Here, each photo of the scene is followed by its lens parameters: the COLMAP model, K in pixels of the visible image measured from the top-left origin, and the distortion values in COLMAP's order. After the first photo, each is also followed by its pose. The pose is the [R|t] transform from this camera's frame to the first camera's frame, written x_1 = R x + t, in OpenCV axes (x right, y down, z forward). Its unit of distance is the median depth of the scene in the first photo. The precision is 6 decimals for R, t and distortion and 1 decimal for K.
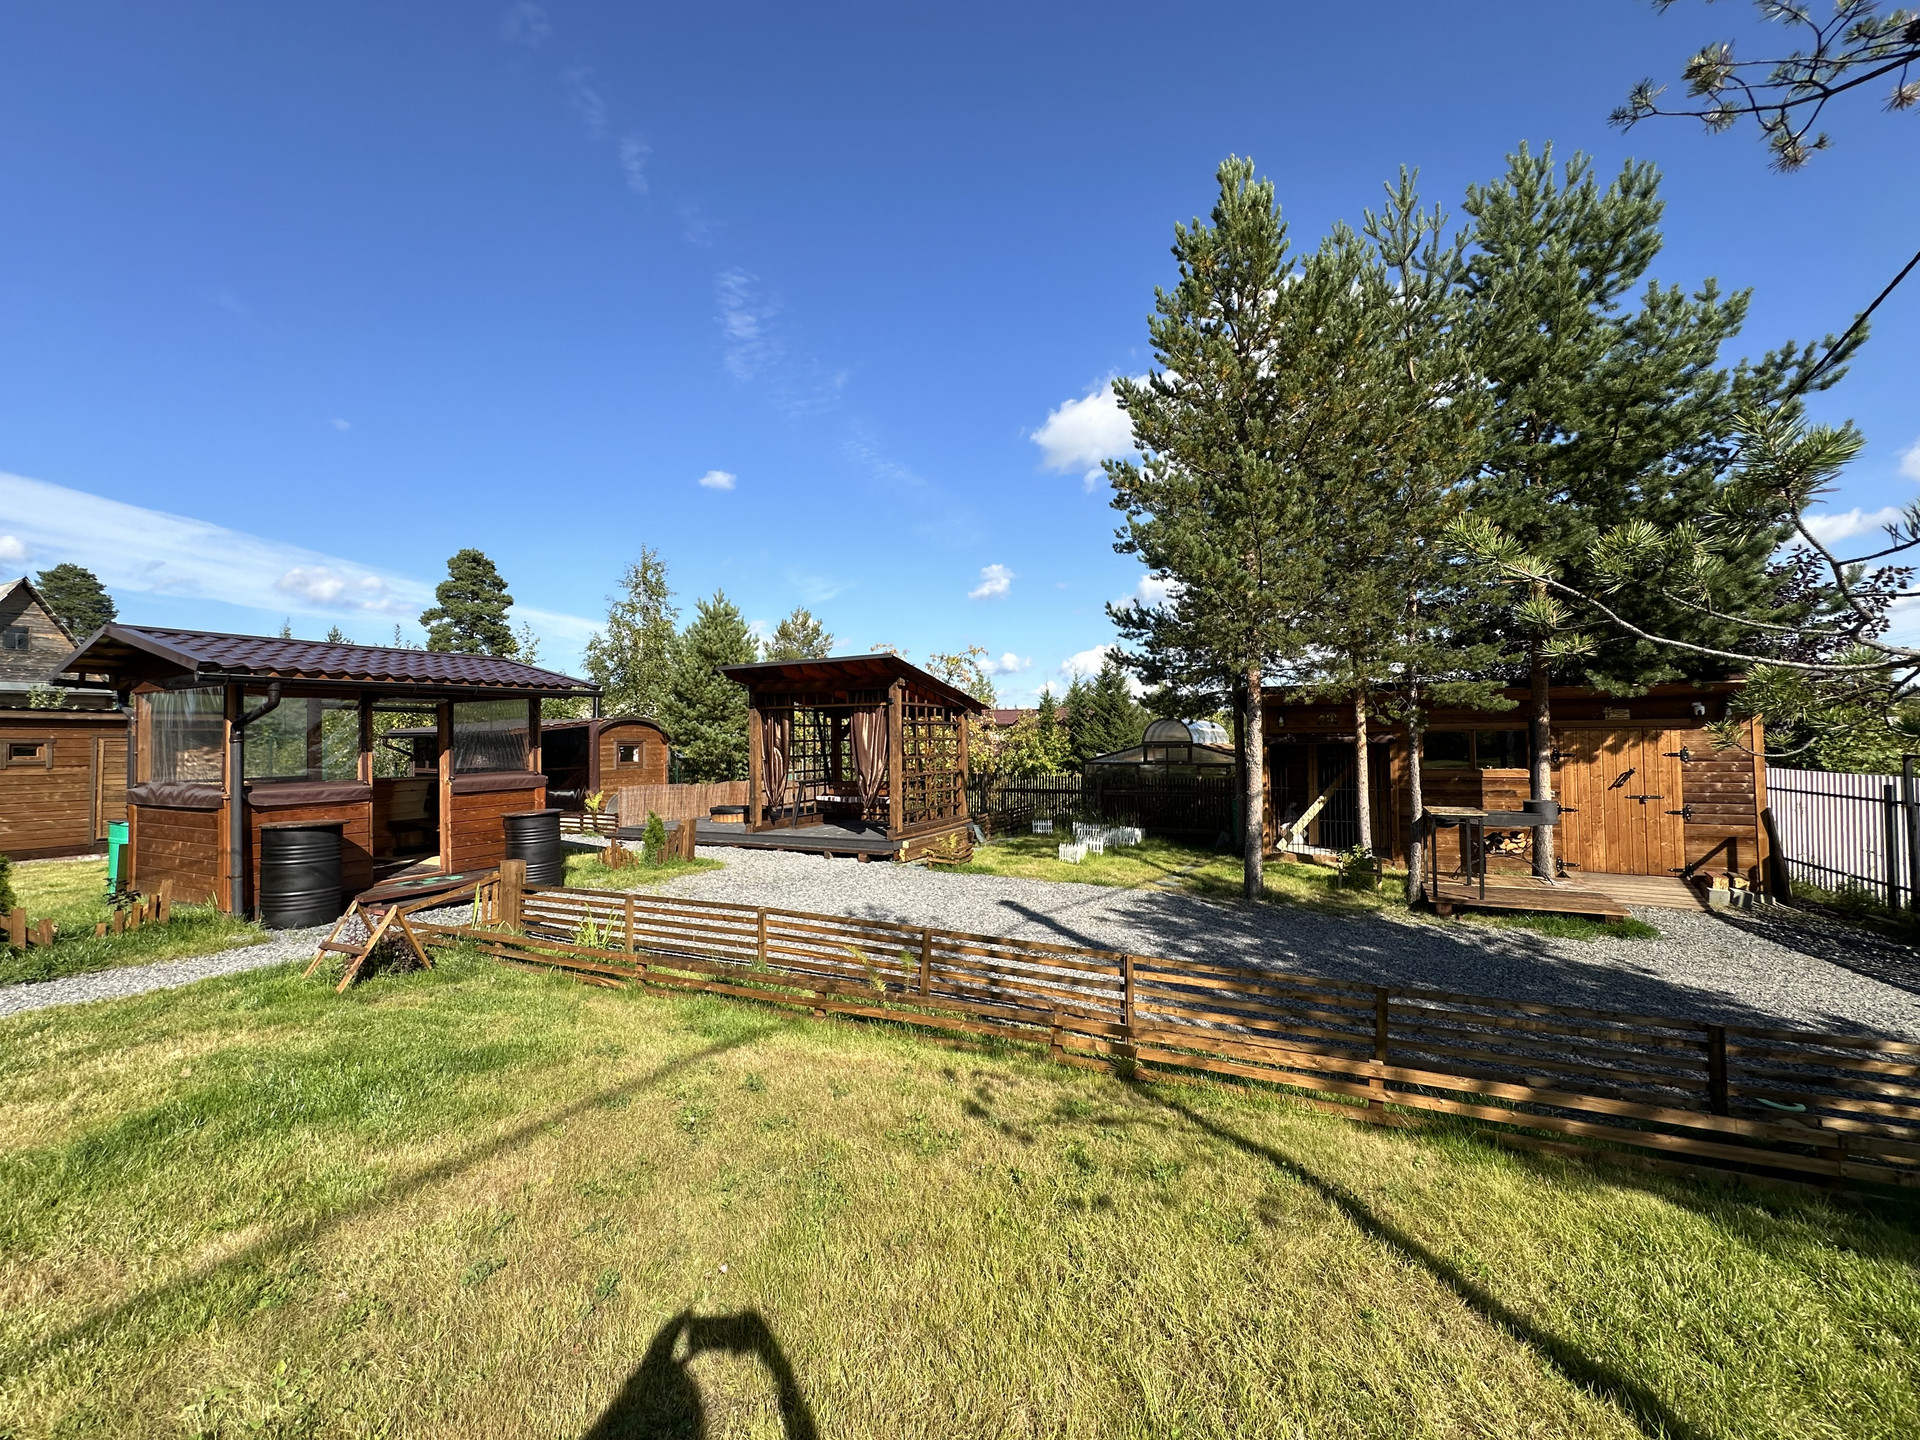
lens RADIAL K [[760.9, 0, 956.2], [0, 760.9, 719.2], [0, 0, 1]] dist [-0.001728, -0.001031]
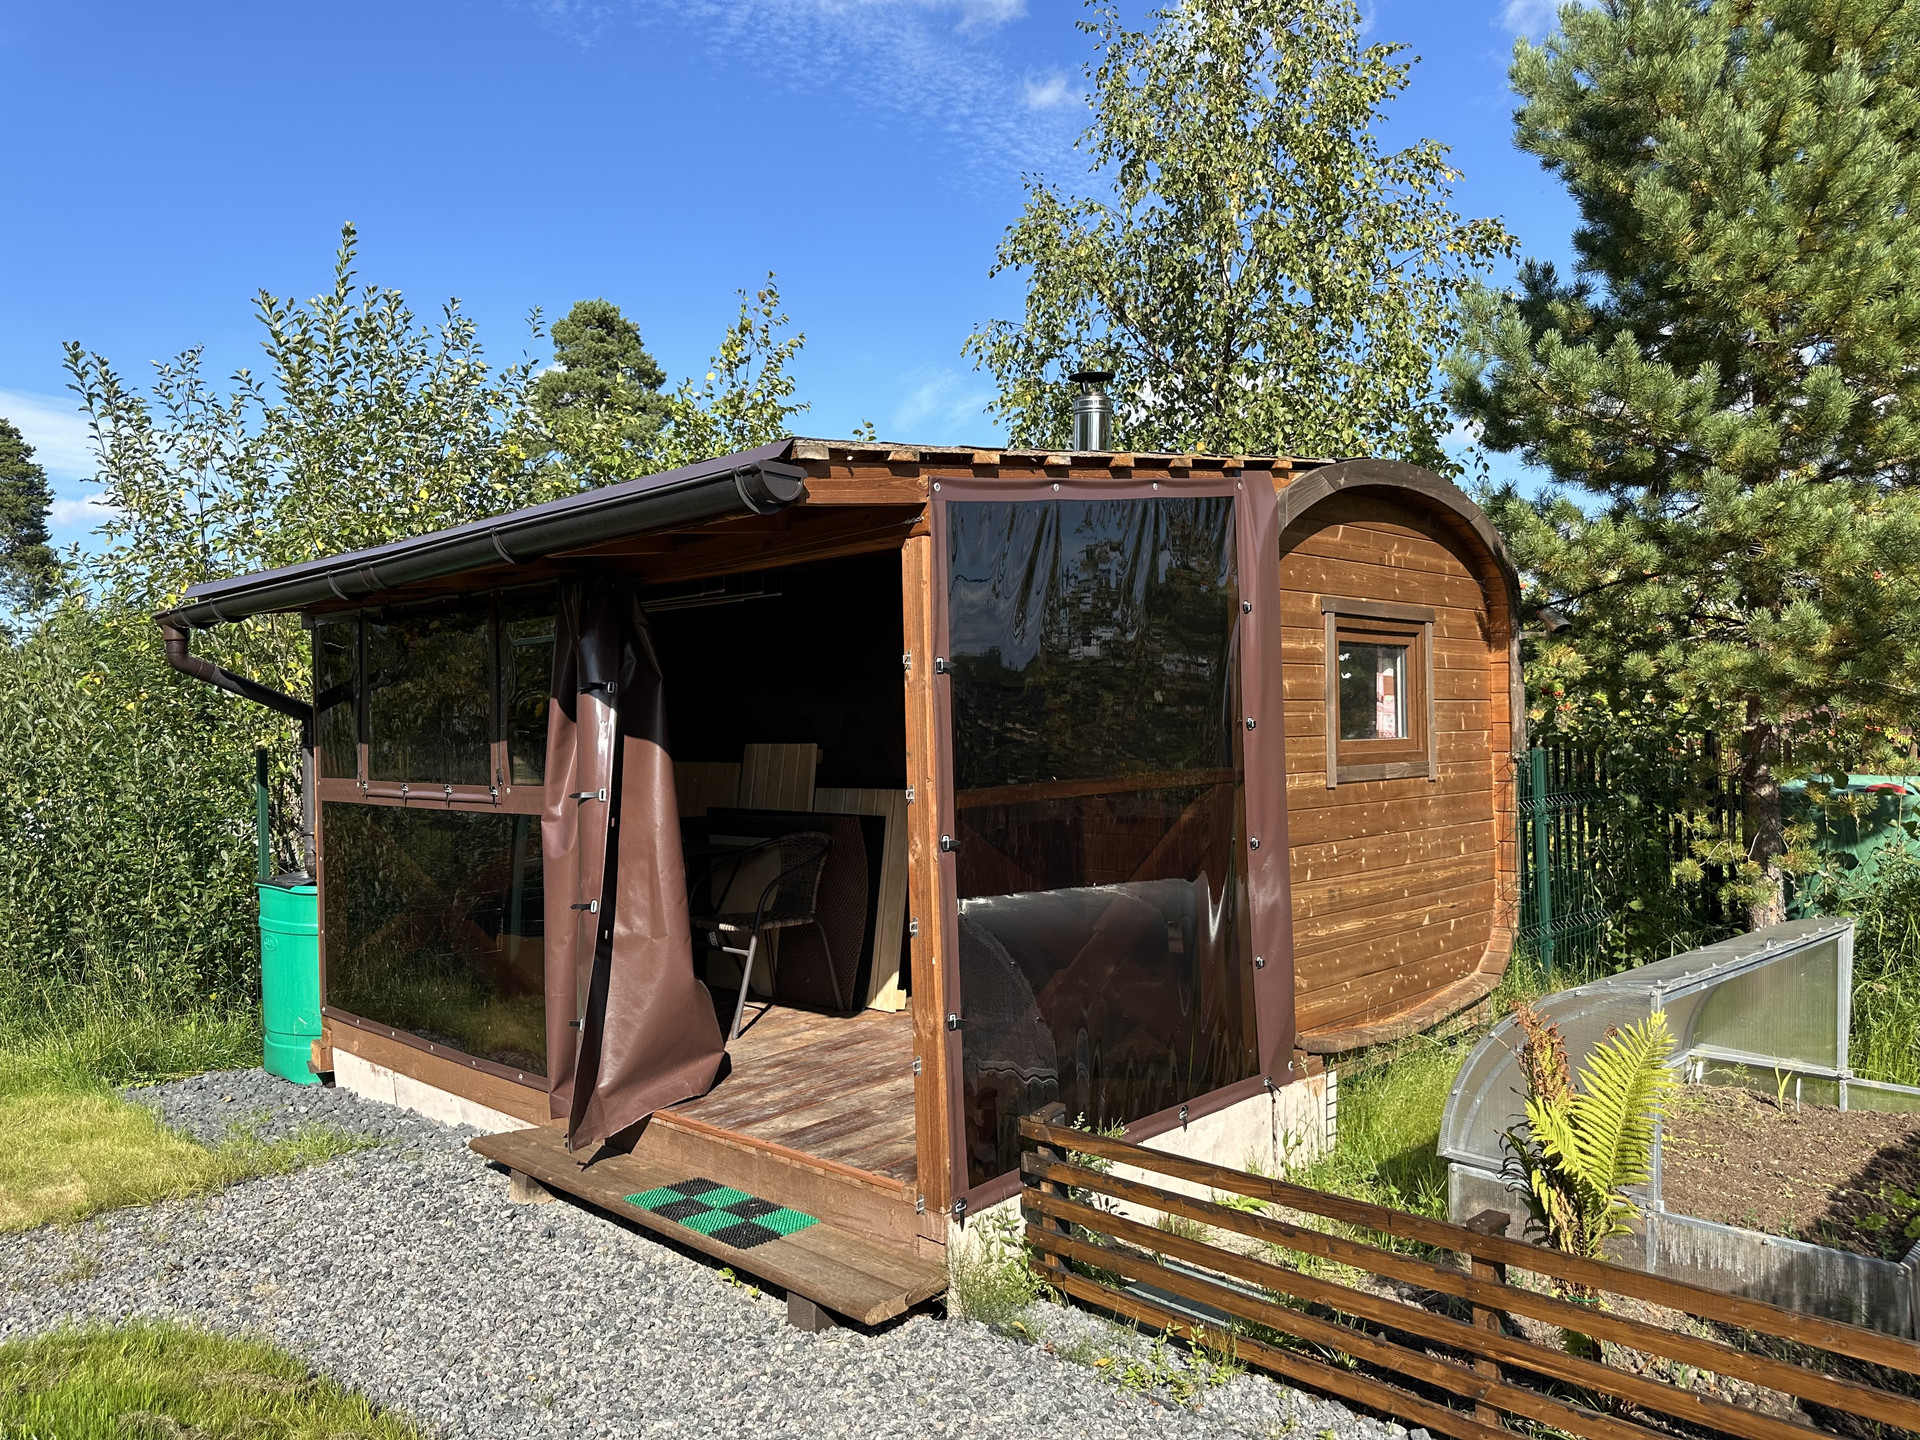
lens RADIAL K [[1326.7, 0, 935.5], [0, 1326.7, 730.6], [0, 0, 1]] dist [0.121957, -0.134025]
pose [[0.944754, -0.011075, -0.327592, -0.471069], [0.023840, 0.999104, 0.034976, 0.046076], [0.326911, -0.040854, 0.944172, 0.755661]]
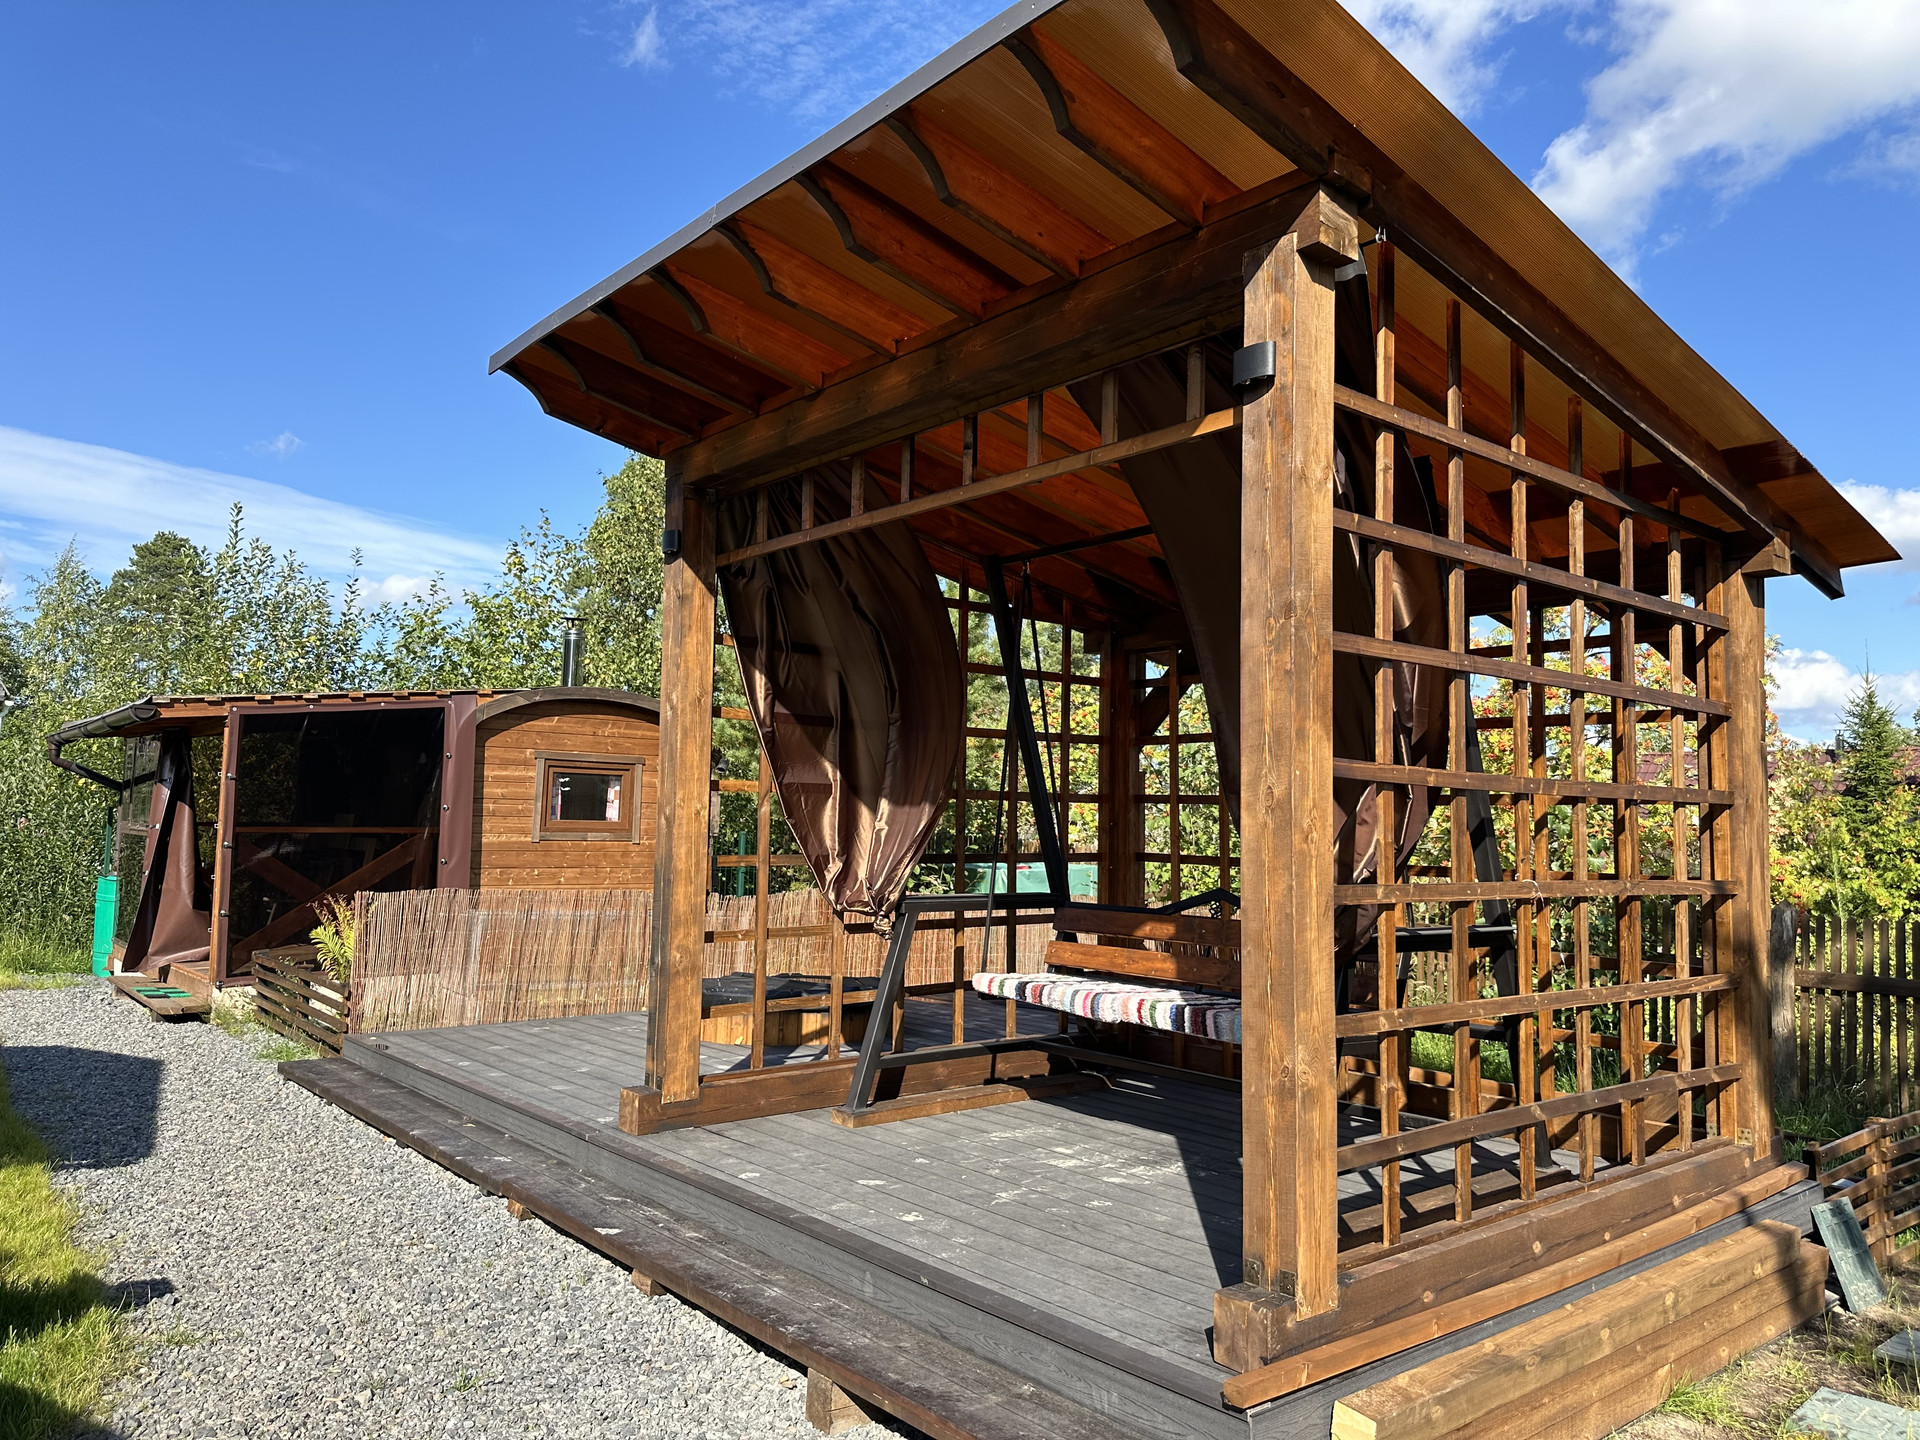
lens RADIAL K [[1352.8, 0, 965.3], [0, 1352.8, 706.7], [0, 0, 1]] dist [0.008693, 0.001945]
pose [[0.913269, -0.006451, -0.407306, -0.024115], [-0.019909, 0.997973, -0.060446, 0.042228], [0.406871, 0.063313, 0.911289, 0.560408]]
